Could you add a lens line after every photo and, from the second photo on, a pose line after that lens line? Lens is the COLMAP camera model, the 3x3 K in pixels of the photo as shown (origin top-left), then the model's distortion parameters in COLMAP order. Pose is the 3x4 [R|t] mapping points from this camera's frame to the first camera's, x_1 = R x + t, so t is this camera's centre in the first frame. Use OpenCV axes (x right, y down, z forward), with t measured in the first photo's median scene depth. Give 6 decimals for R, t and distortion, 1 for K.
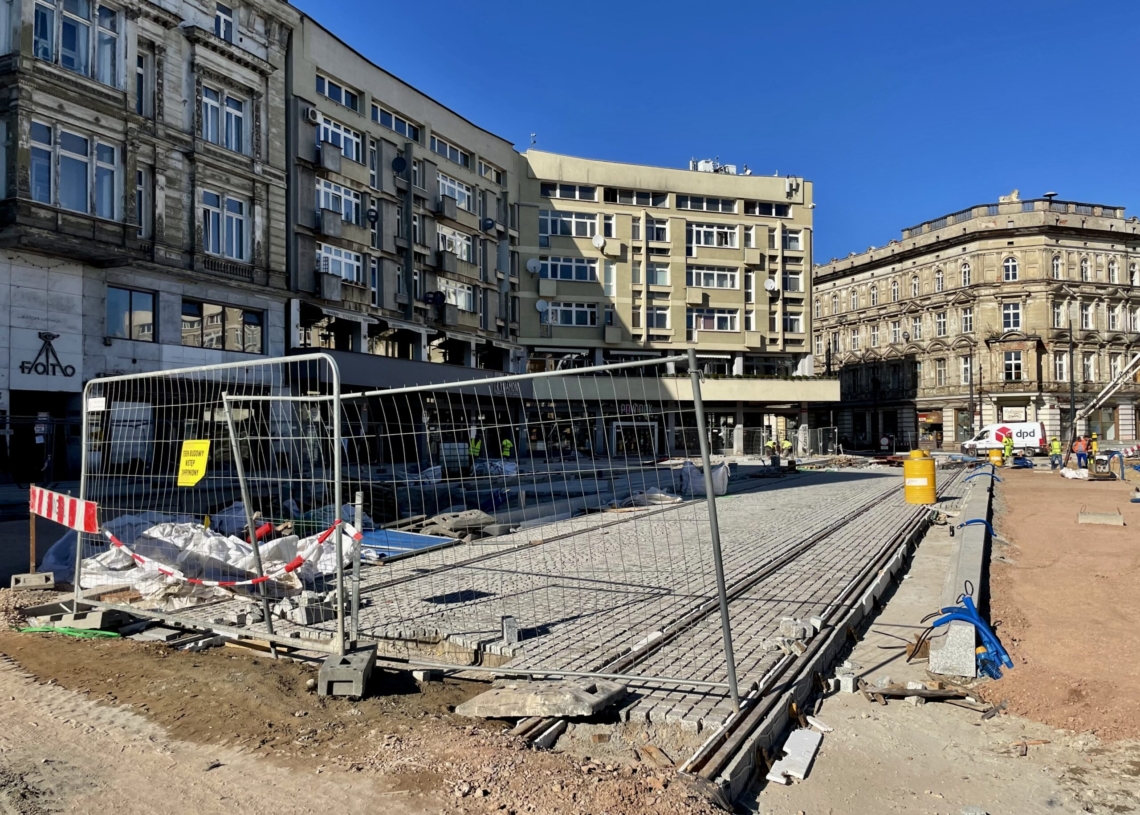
lens RADIAL K [[929.3, 0, 567.4], [0, 929.3, 426.4], [0, 0, 1]] dist [0.067797, -0.079660]
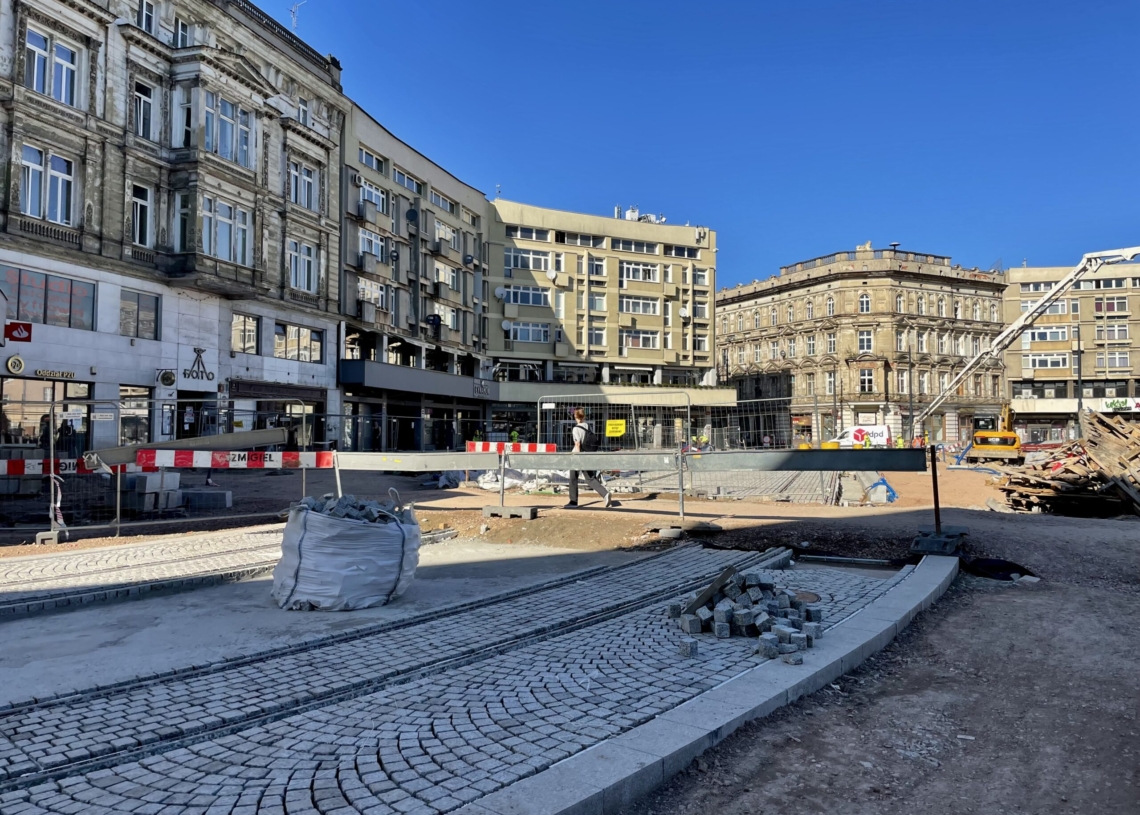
lens RADIAL K [[892.0, 0, 561.7], [0, 892.0, 403.3], [0, 0, 1]] dist [0.073843, -0.082329]
pose [[0.992241, 0.015880, 0.123308, -0.095534], [-0.012721, 0.999571, -0.026368, 0.003745], [-0.123674, 0.024595, 0.992018, -0.173305]]
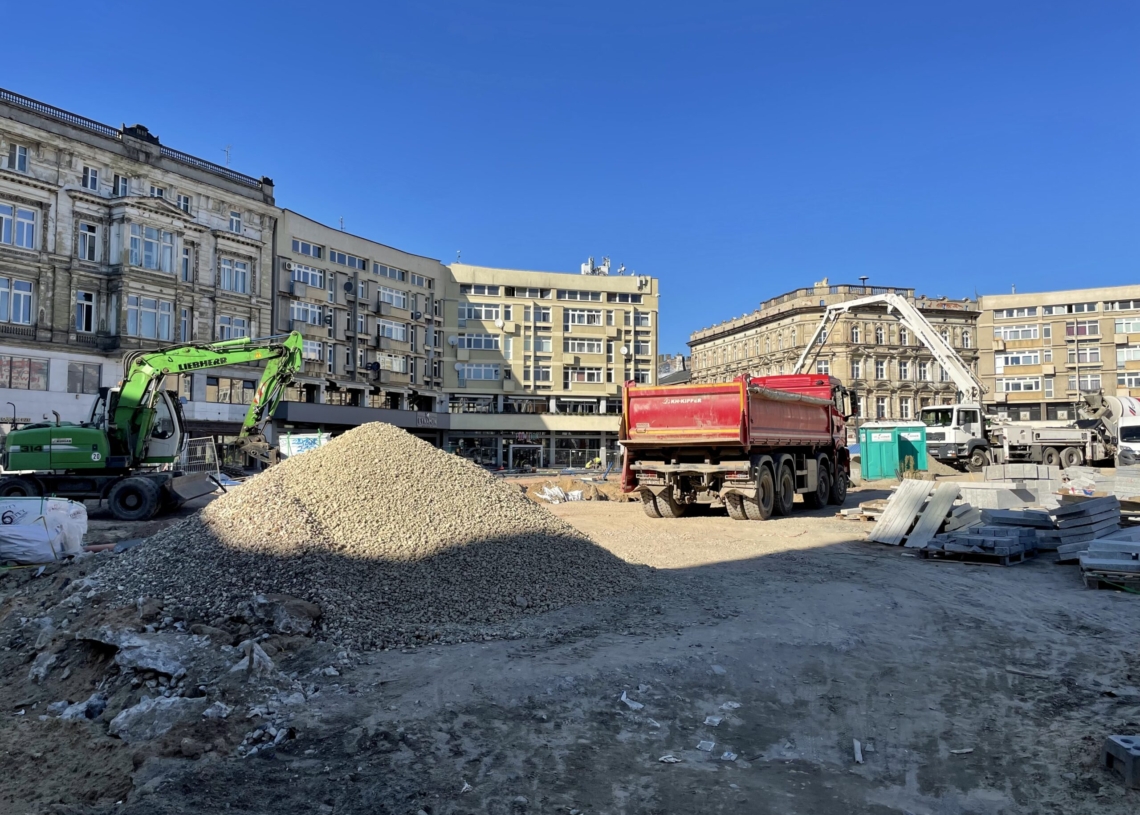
lens RADIAL K [[892.0, 0, 559.1], [0, 892.0, 418.9], [0, 0, 1]] dist [0.073843, -0.082329]
pose [[0.996566, 0.006747, -0.082529, 0.245629], [-0.009284, 0.999495, -0.030395, -0.003262], [0.082282, 0.031057, 0.996125, -0.405108]]
